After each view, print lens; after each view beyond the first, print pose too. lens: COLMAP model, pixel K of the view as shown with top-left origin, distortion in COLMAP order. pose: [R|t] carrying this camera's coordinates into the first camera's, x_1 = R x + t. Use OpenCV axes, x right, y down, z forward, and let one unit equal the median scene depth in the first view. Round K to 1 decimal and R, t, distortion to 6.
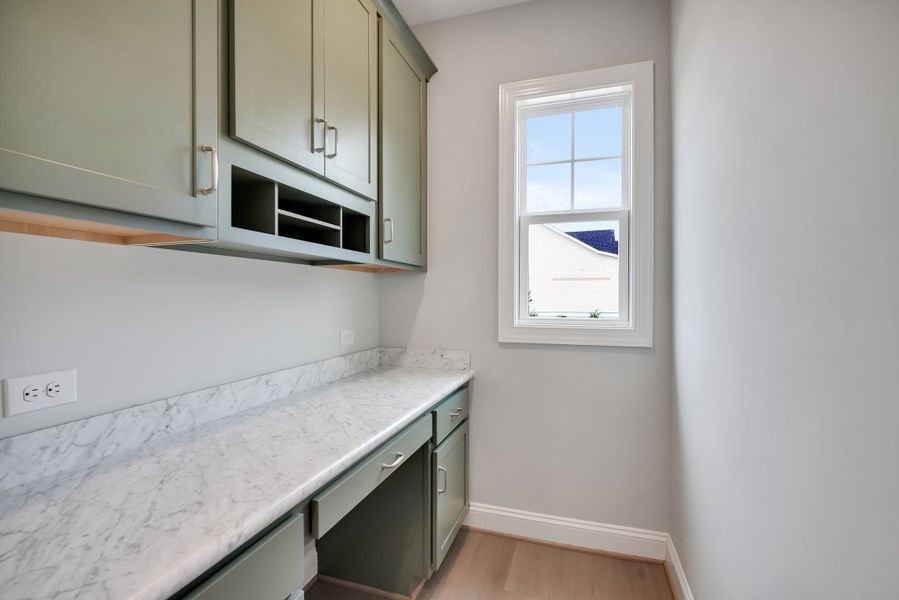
lens RADIAL K [[414.1, 0, 449.5], [0, 414.1, 290.9], [0, 0, 1]] dist [-0.006789, -0.000137]
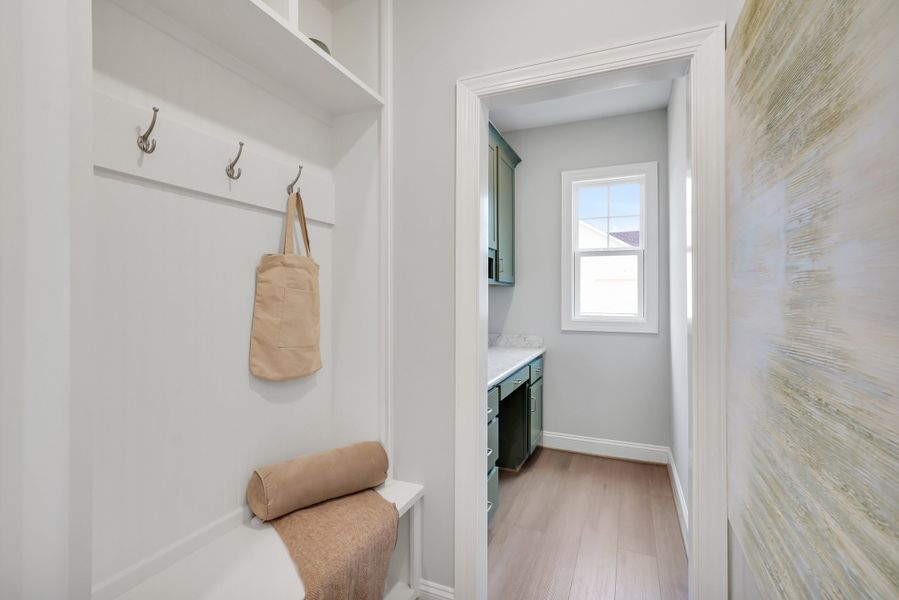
lens RADIAL K [[419.0, 0, 449.0], [0, 419.0, 284.2], [0, 0, 1]] dist [-0.001944, -0.000213]
pose [[0.995616, -0.000816, -0.093527, -0.168129], [-0.000495, 0.999902, -0.013993, -0.032047], [0.093529, 0.013978, 0.995518, -0.679425]]
